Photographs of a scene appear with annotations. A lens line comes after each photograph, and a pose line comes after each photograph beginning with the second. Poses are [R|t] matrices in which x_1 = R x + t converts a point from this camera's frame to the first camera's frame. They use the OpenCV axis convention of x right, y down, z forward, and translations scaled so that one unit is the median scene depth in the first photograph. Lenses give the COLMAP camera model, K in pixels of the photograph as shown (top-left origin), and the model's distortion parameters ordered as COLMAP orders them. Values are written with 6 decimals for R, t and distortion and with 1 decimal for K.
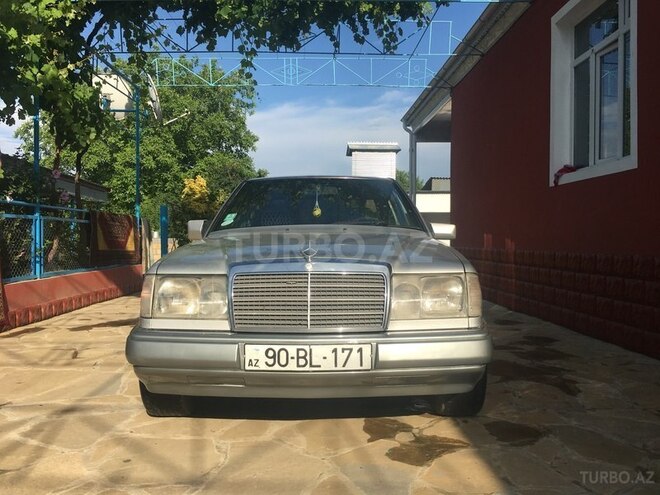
lens RADIAL K [[562.0, 0, 328.2], [0, 562.0, 247.4], [0, 0, 1]] dist [0.083733, -0.120651]
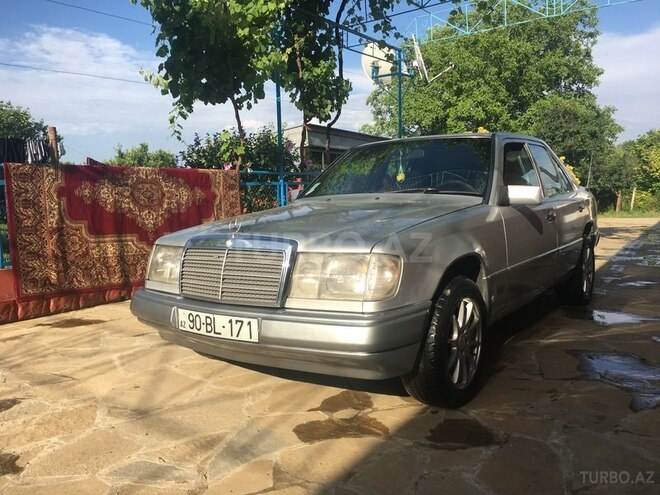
lens RADIAL K [[552.0, 0, 331.9], [0, 552.0, 258.8], [0, 0, 1]] dist [0.097931, -0.187296]
pose [[0.818557, 0.043870, -0.572748, 0.615350], [0.020313, 0.994245, 0.105187, -0.035552], [0.574066, -0.097736, 0.812955, 0.203454]]
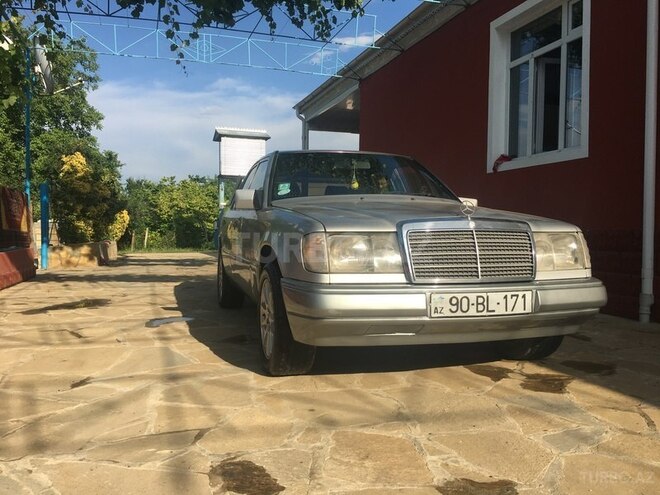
lens RADIAL K [[562.0, 0, 328.2], [0, 562.0, 247.4], [0, 0, 1]] dist [0.083733, -0.120651]
pose [[0.959067, -0.002061, 0.283171, -0.518251], [-0.002803, 0.999855, 0.016768, 0.051386], [-0.283165, -0.016875, 0.958923, 0.006978]]
